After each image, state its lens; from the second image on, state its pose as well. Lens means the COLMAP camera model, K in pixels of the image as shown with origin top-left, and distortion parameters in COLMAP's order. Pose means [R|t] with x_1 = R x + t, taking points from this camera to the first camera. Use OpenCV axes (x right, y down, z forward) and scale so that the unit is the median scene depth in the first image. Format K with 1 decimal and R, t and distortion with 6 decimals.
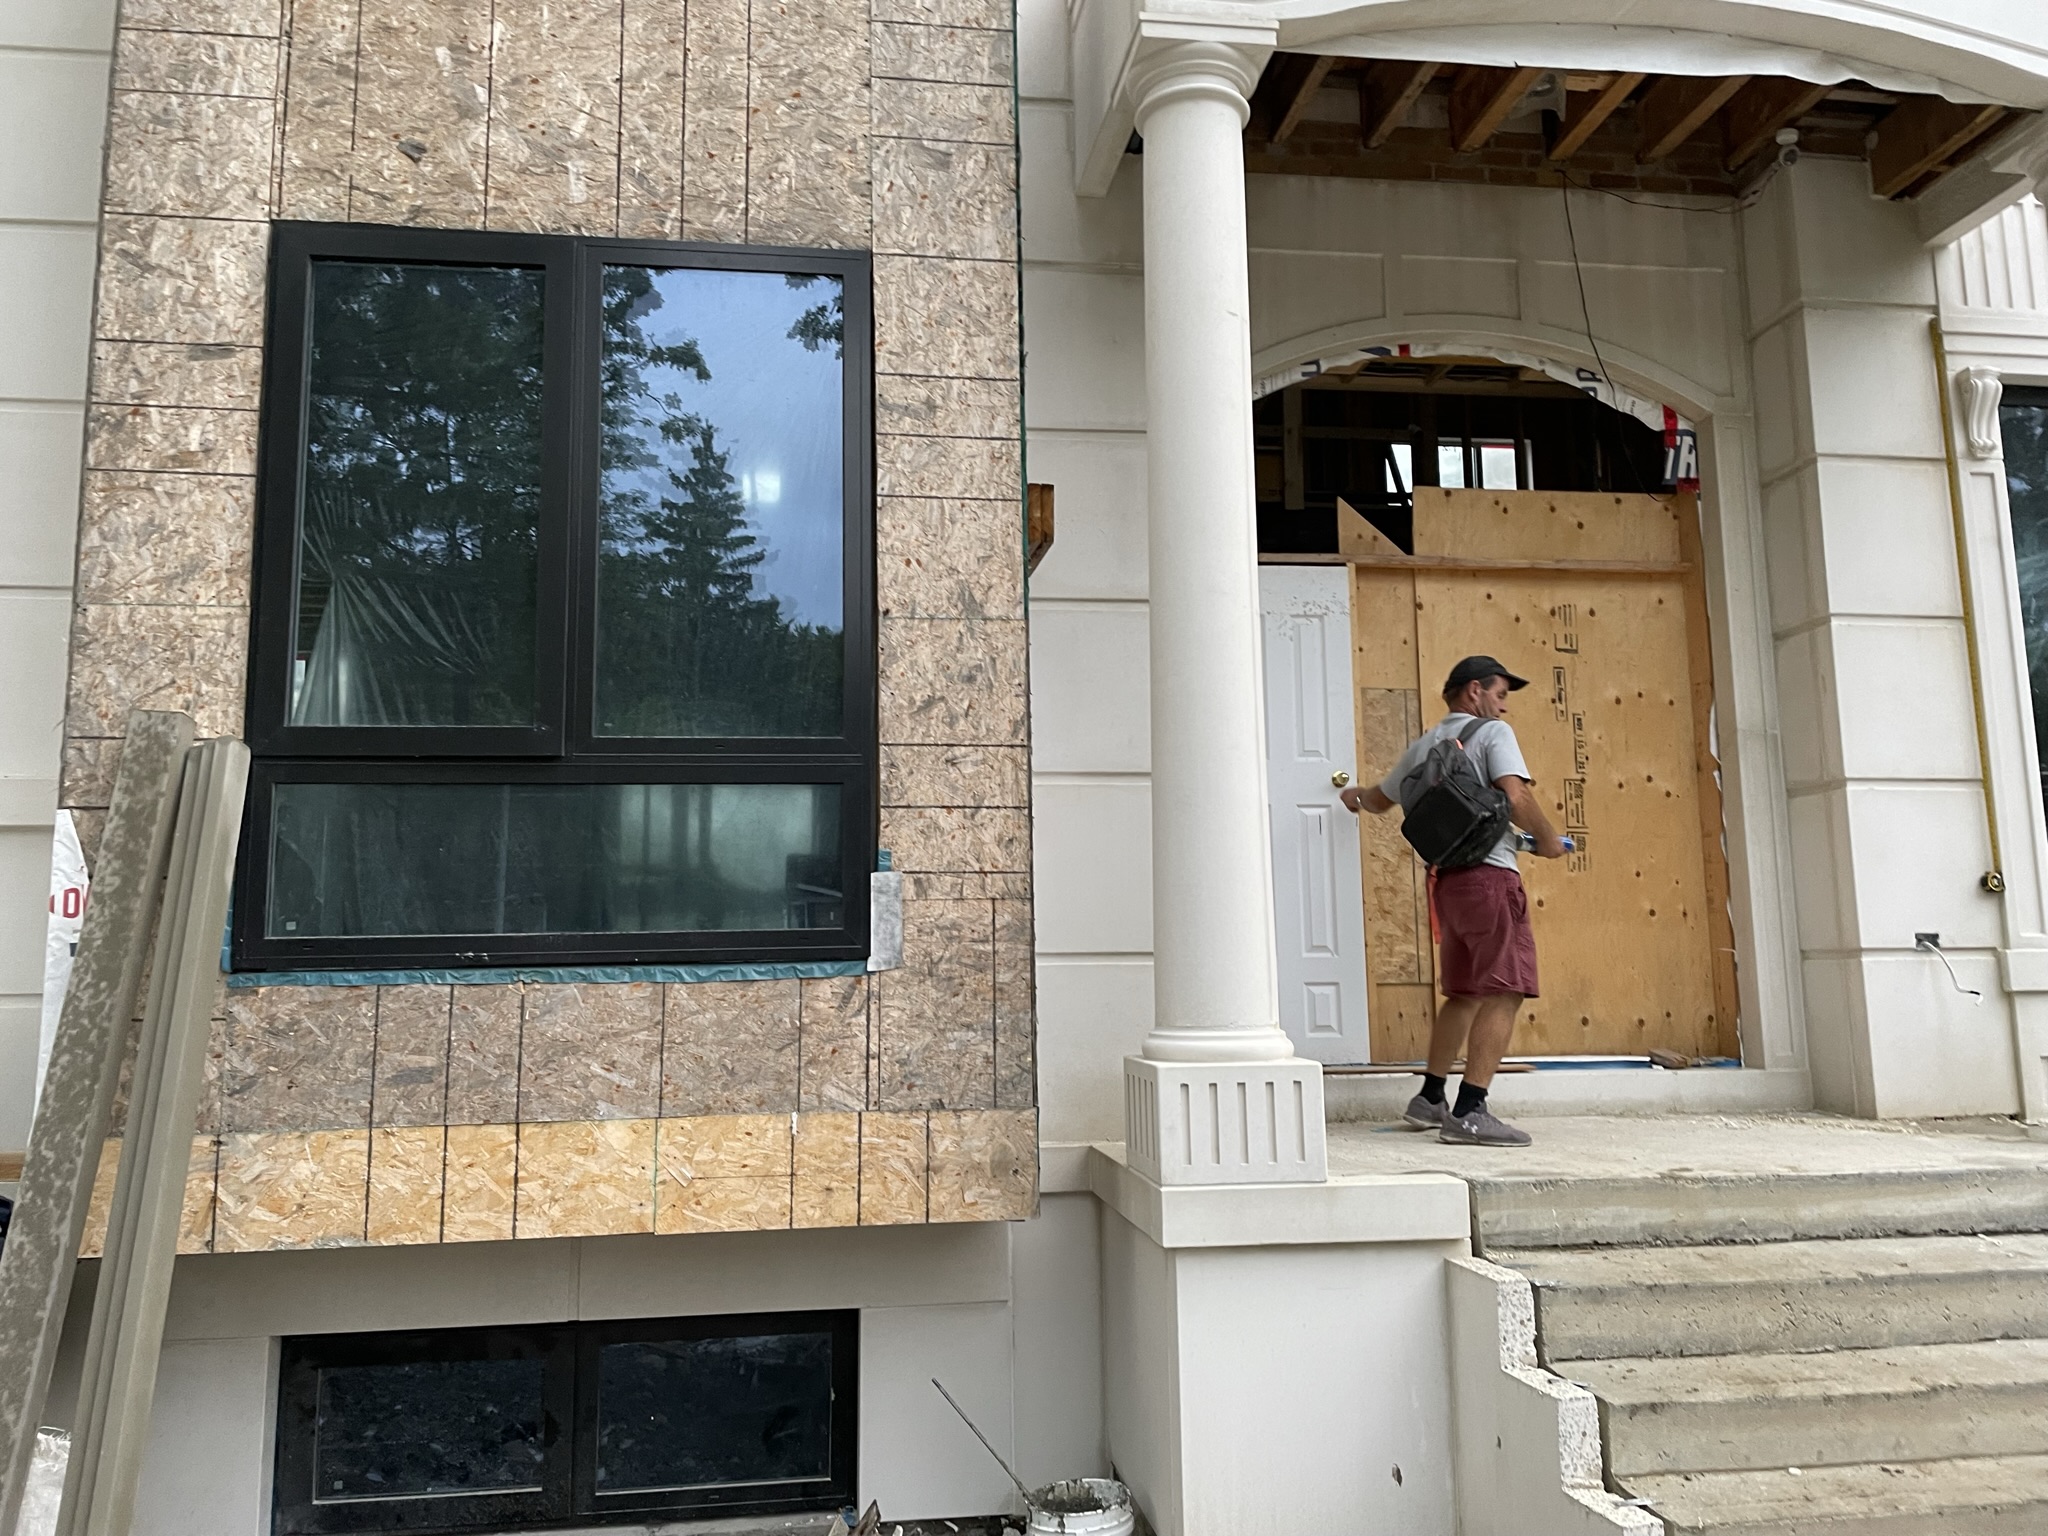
lens RADIAL K [[1648.3, 0, 1018.2], [0, 1648.3, 754.6], [0, 0, 1]] dist [0.043968, -0.041793]
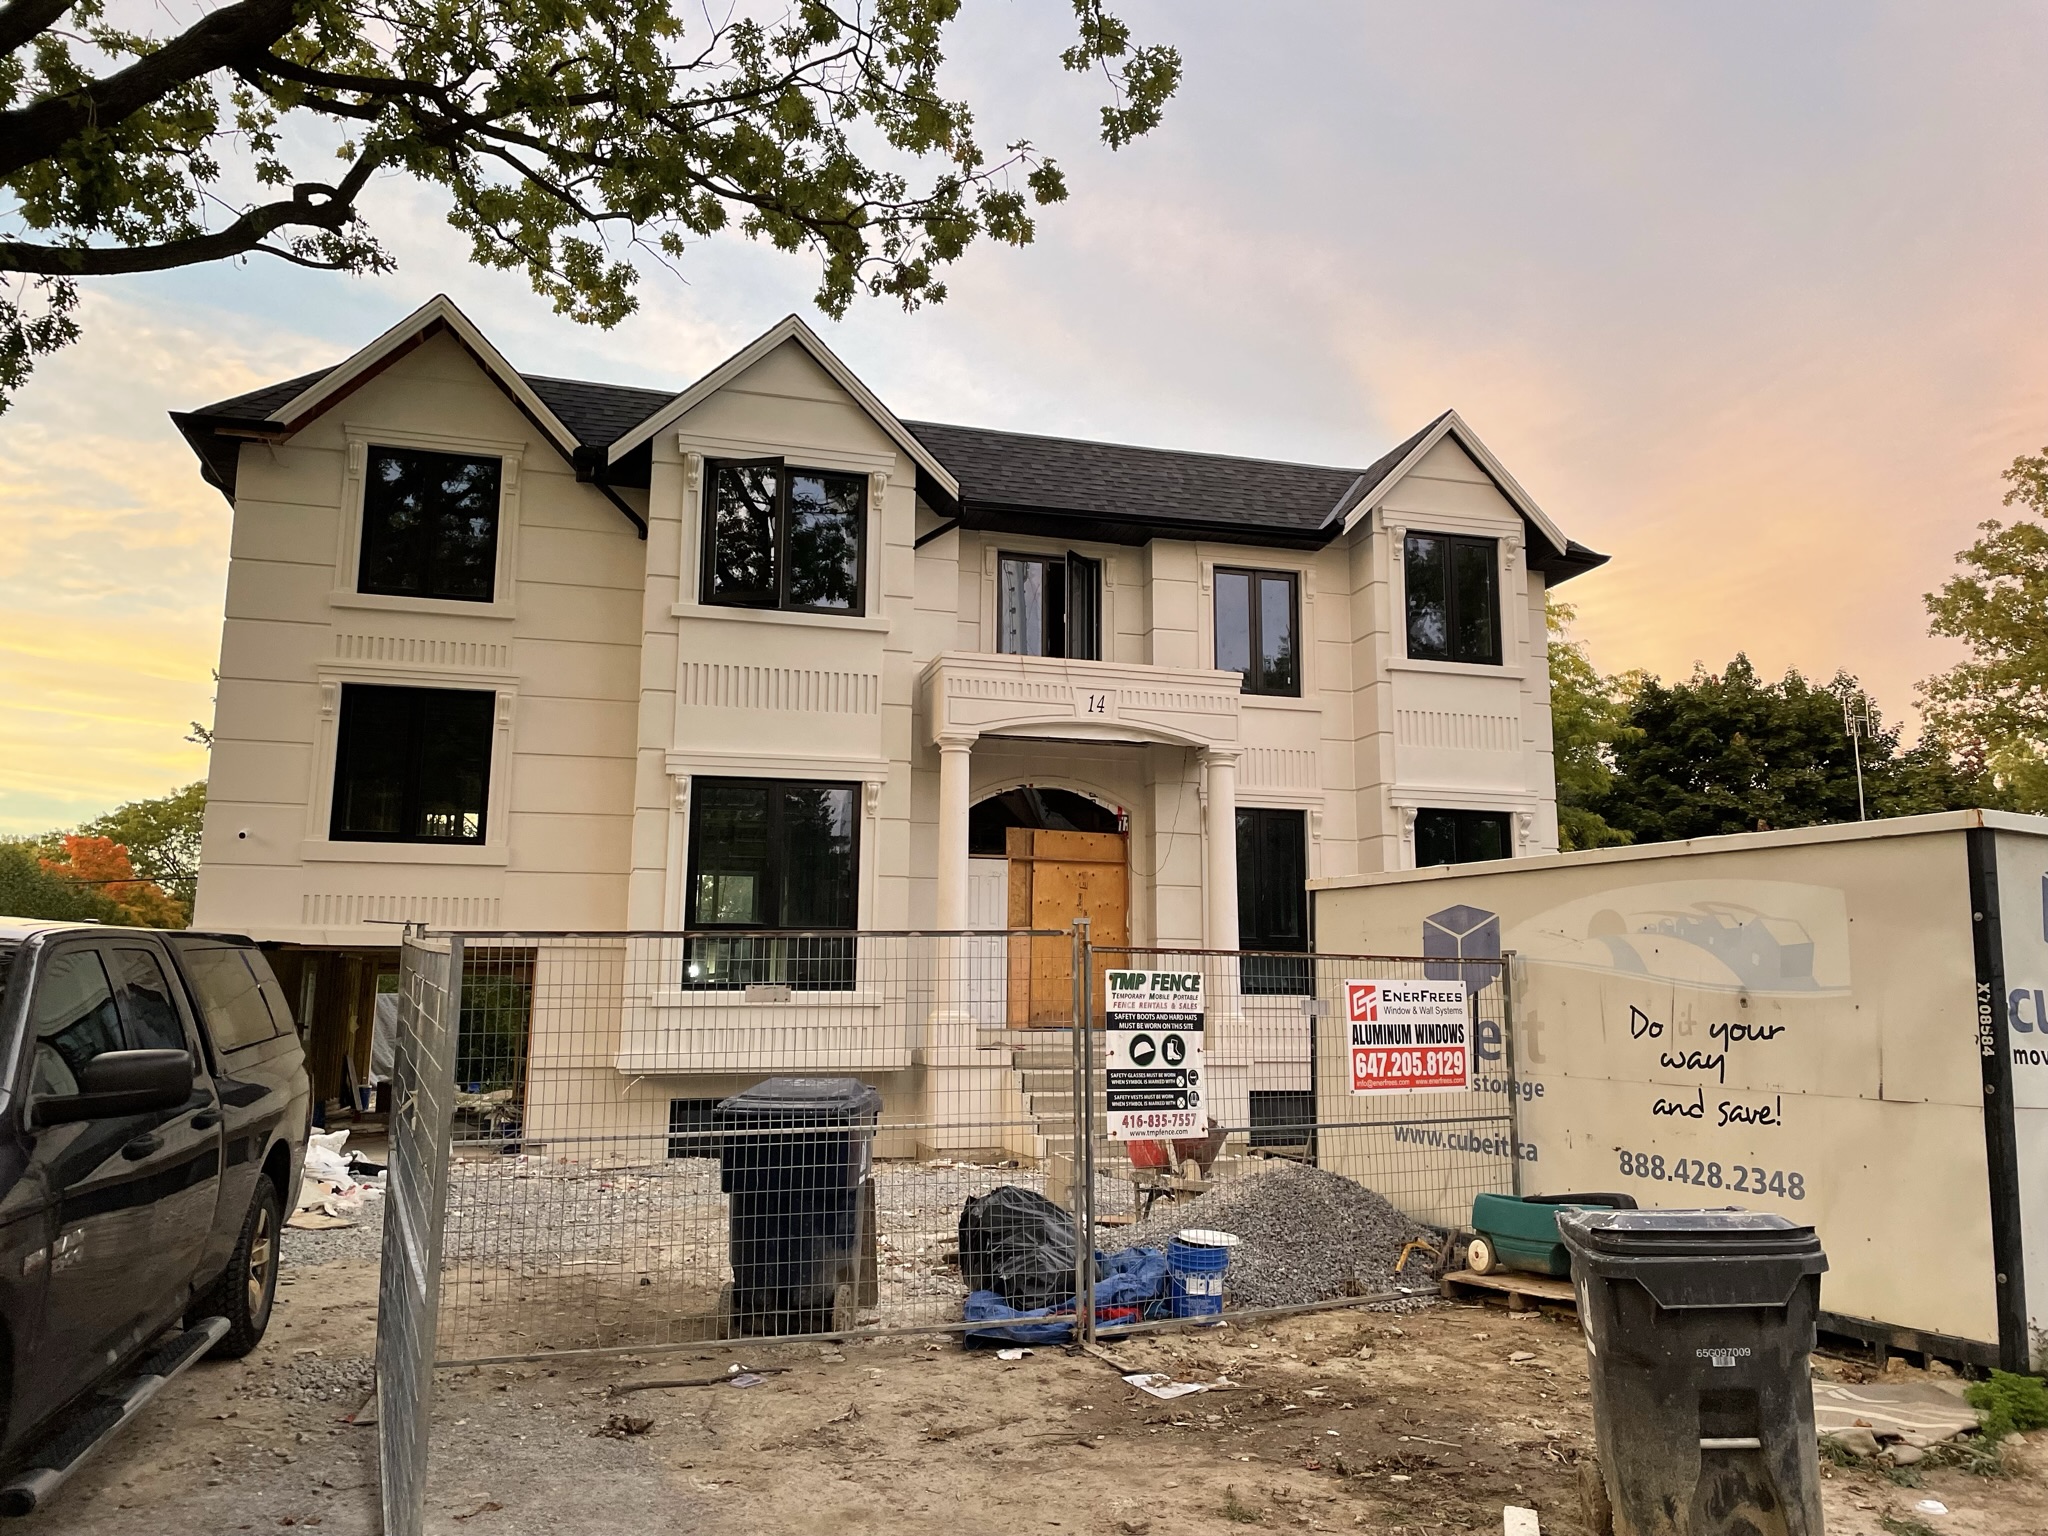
lens RADIAL K [[1648.3, 0, 1072.8], [0, 1648.3, 723.9], [0, 0, 1]] dist [0.043968, -0.041793]
pose [[0.989742, 0.040594, 0.136977, -0.129744], [-0.034321, 0.998265, -0.047853, -0.286211], [-0.138681, 0.042661, 0.989418, -2.532377]]
